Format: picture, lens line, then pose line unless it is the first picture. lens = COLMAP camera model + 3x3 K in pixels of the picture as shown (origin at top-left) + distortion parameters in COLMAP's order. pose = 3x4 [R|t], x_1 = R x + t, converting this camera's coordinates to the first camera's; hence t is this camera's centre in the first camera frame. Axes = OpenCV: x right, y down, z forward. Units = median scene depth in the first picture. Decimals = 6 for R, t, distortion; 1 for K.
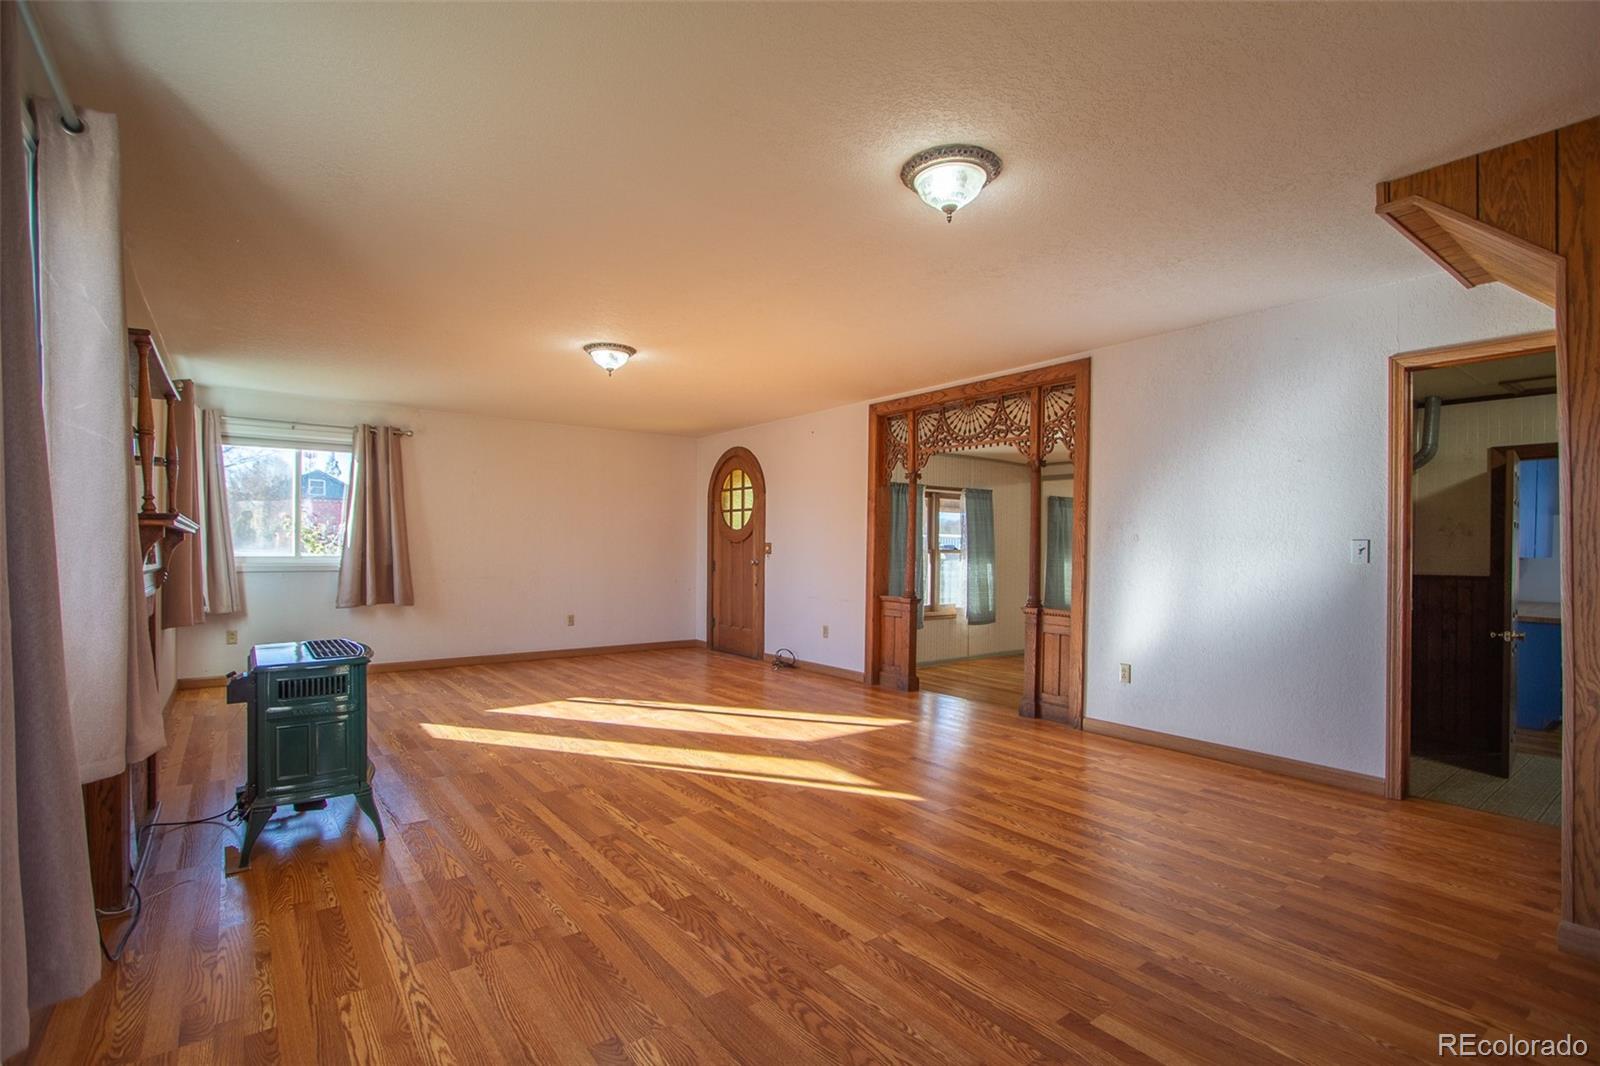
lens RADIAL K [[751.4, 0, 795.4], [0, 751.4, 536.5], [0, 0, 1]] dist [-0.021053, 0.000391]
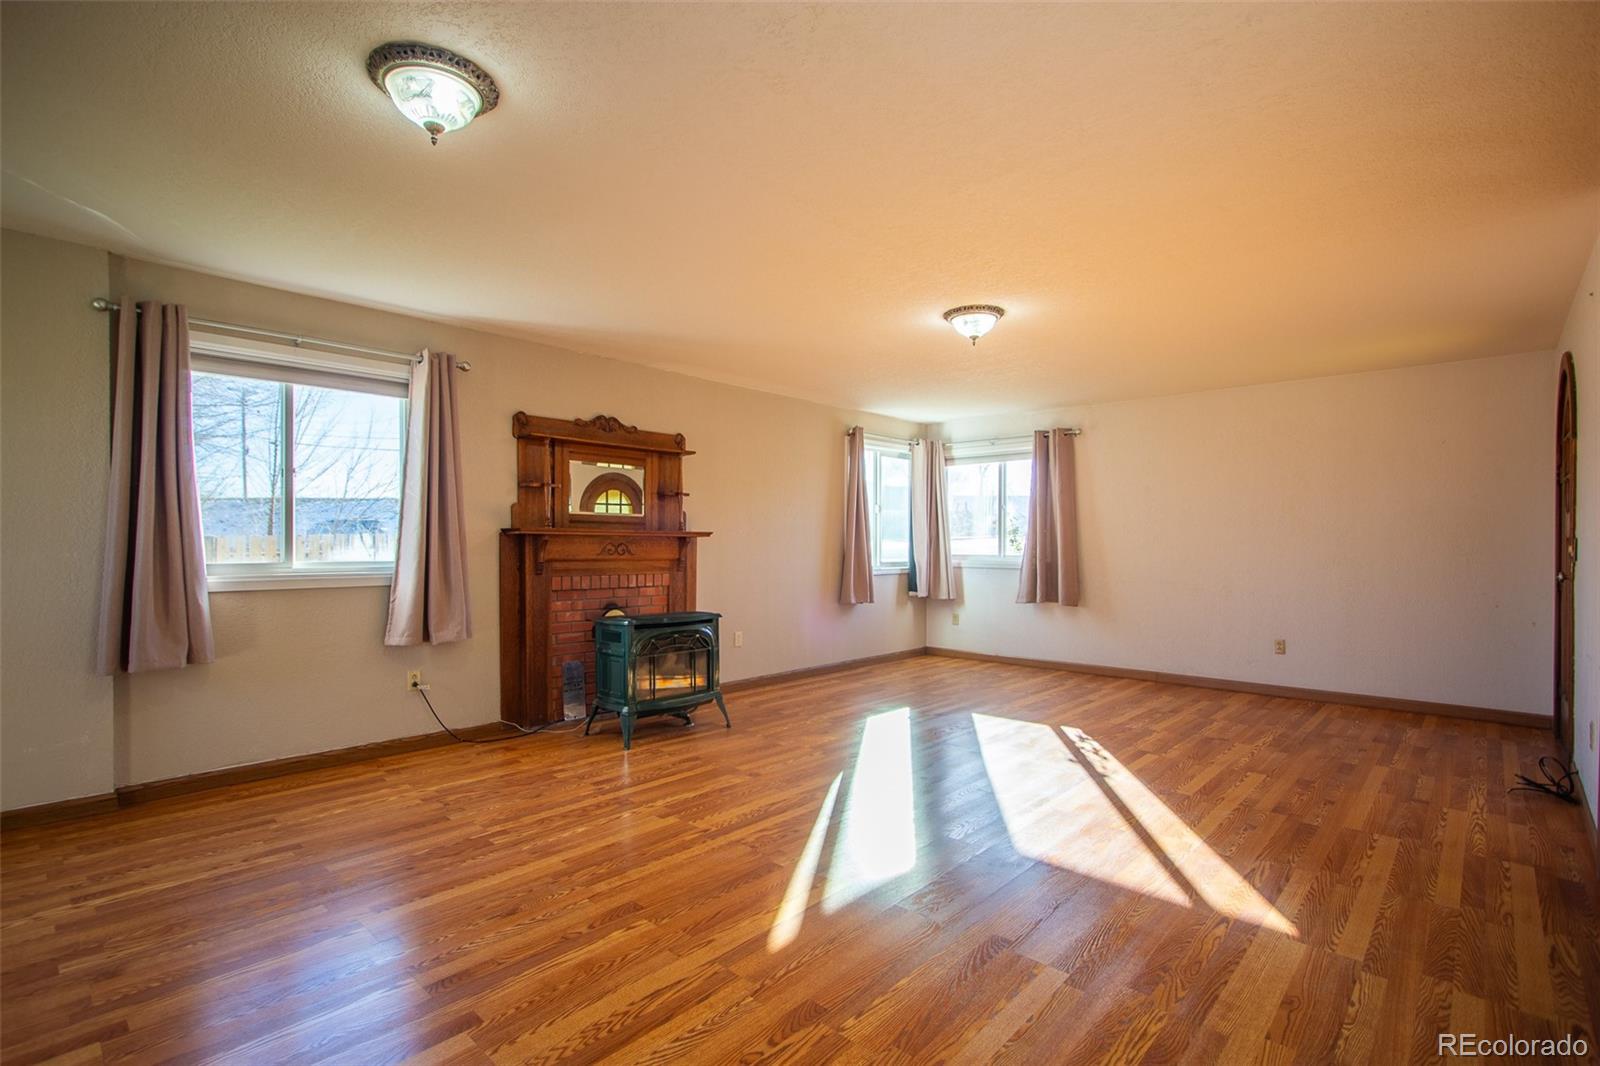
lens RADIAL K [[751.4, 0, 787.1], [0, 751.4, 543.8], [0, 0, 1]] dist [-0.021053, 0.000391]
pose [[0.164818, -0.005542, -0.986308, 0.810198], [0.011193, 0.999930, -0.003748, 0.018729], [0.986261, -0.010422, 0.164868, 0.947767]]
